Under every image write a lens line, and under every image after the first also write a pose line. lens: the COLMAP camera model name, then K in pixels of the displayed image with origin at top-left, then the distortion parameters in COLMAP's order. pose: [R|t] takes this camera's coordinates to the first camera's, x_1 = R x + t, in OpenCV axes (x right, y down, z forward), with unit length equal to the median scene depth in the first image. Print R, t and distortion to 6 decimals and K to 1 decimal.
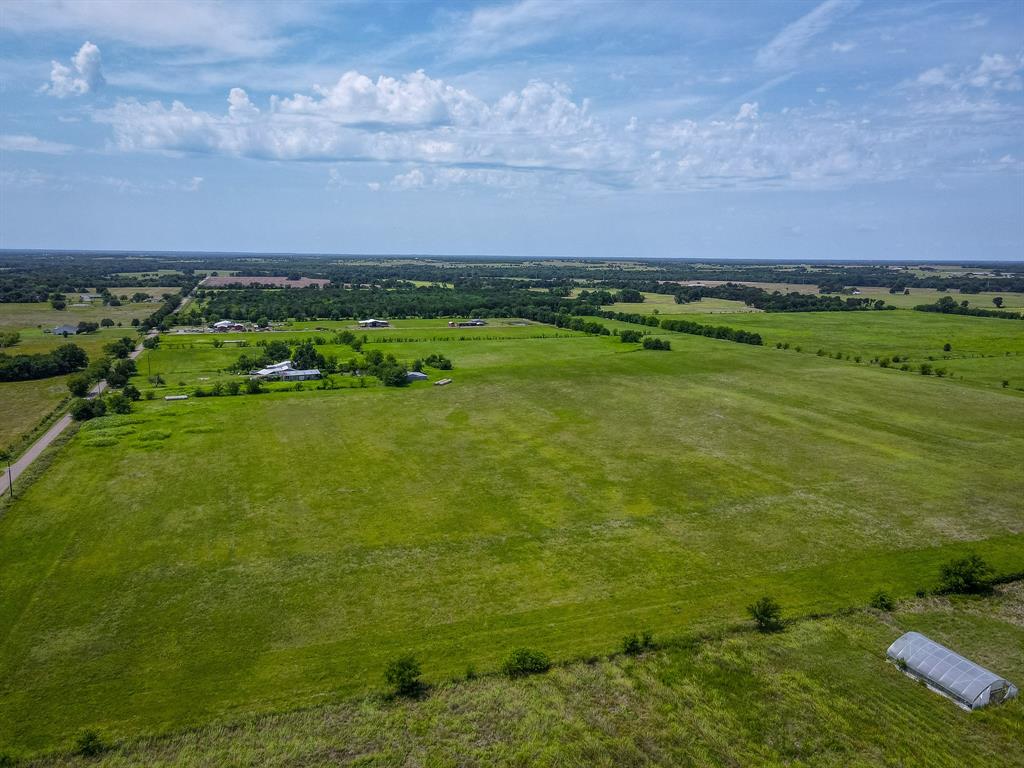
lens RADIAL K [[742.1, 0, 510.8], [0, 742.1, 387.2], [0, 0, 1]] dist [0.023319, 0.000618]
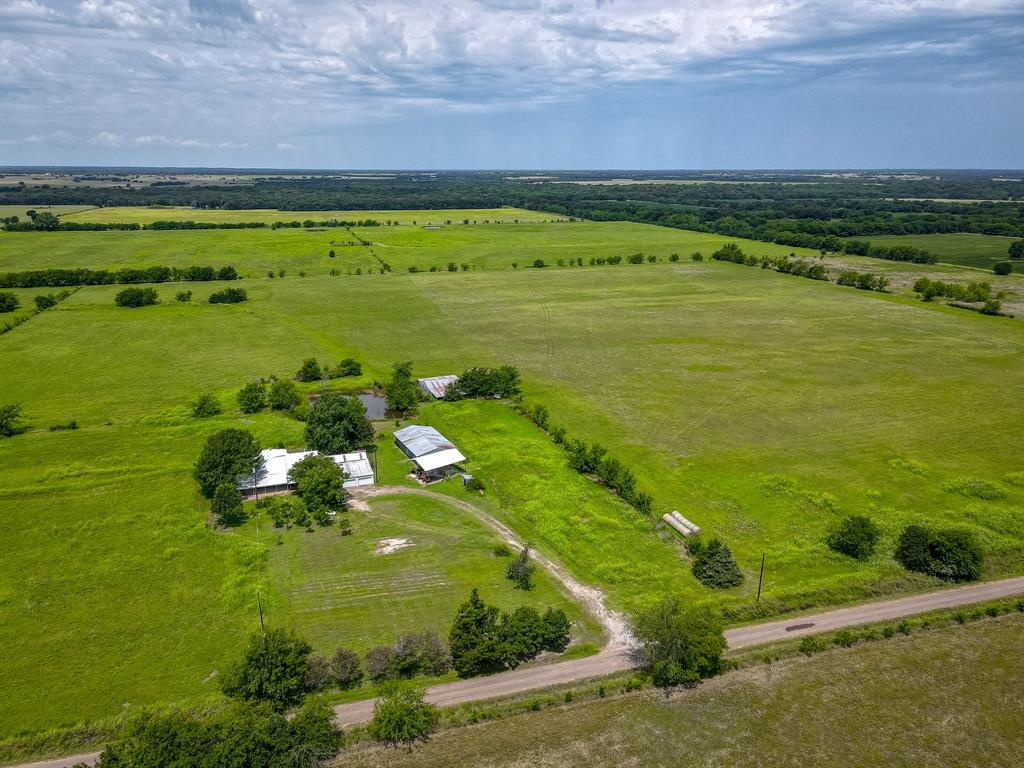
lens RADIAL K [[744.5, 0, 512.0], [0, 744.5, 384.0], [0, 0, 1]] dist [0.026817, 0.003779]
pose [[0.058541, -0.290625, 0.955045, -0.055199], [0.176879, 0.944568, 0.276595, -0.013573], [-0.982490, 0.152735, 0.106701, 0.066605]]
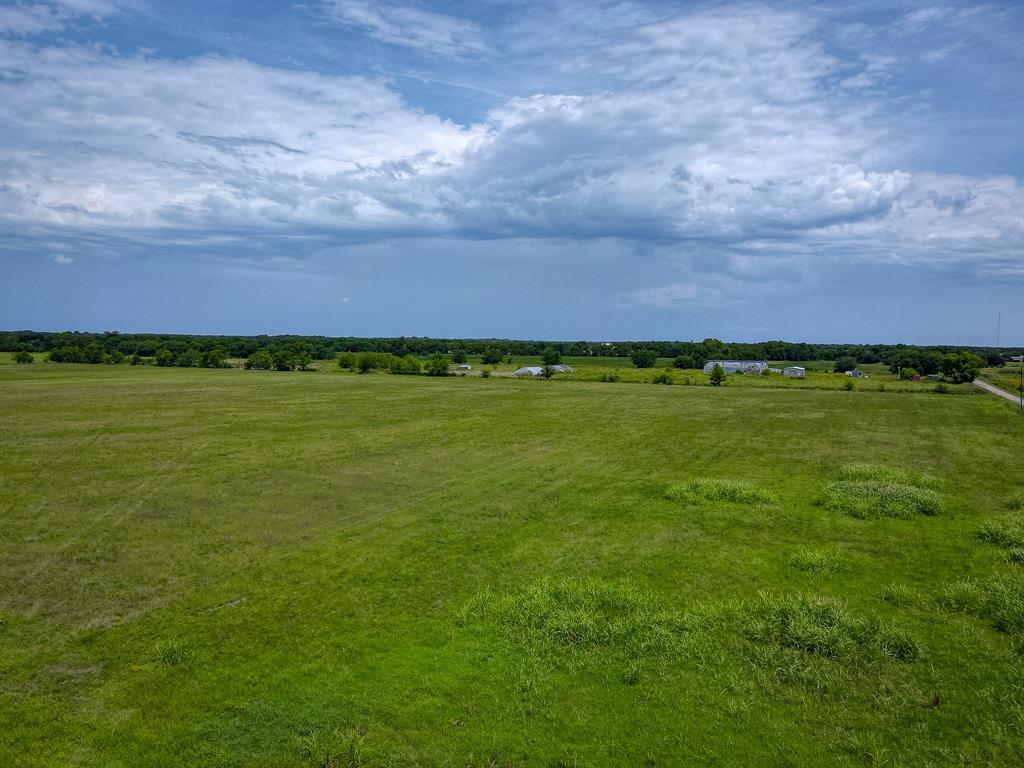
lens RADIAL K [[744.5, 0, 512.0], [0, 744.5, 384.0], [0, 0, 1]] dist [0.026817, 0.003779]
pose [[-0.694605, -0.062118, 0.716705, -0.029288], [0.106204, 0.976494, 0.187563, -0.002088], [-0.711509, 0.206400, -0.671680, 0.064590]]
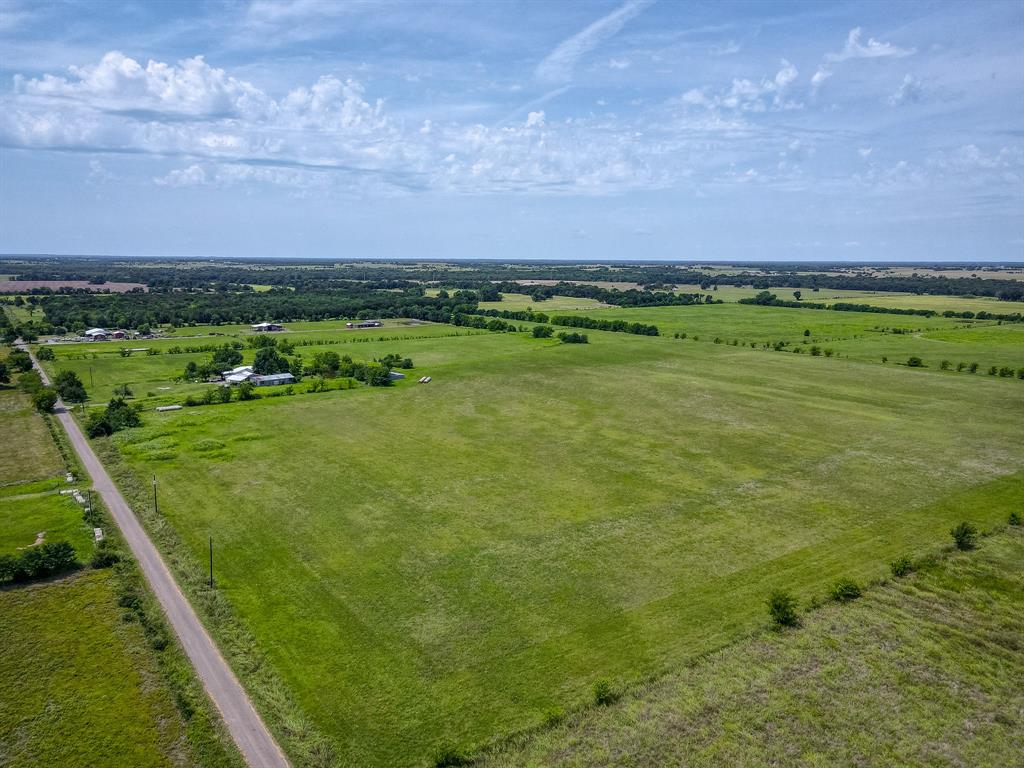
lens RADIAL K [[744.5, 0, 512.0], [0, 744.5, 384.0], [0, 0, 1]] dist [0.026817, 0.003779]
pose [[0.963345, -0.048723, 0.263802, -0.017936], [0.050466, 0.998726, 0.000167, 0.000339], [-0.263474, 0.013152, 0.964577, -0.000395]]
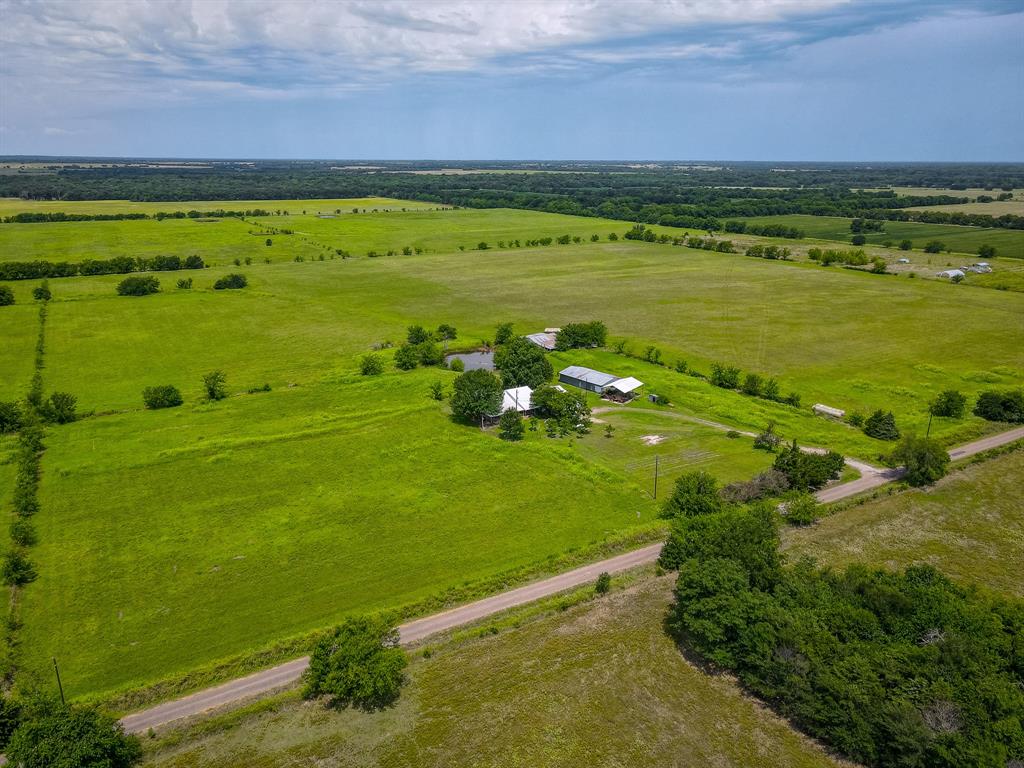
lens RADIAL K [[744.5, 0, 512.0], [0, 744.5, 384.0], [0, 0, 1]] dist [0.026817, 0.003779]
pose [[-0.184776, -0.297855, 0.936558, -0.063412], [0.168560, 0.929241, 0.328783, -0.016979], [-0.968218, 0.218618, -0.121495, 0.085624]]
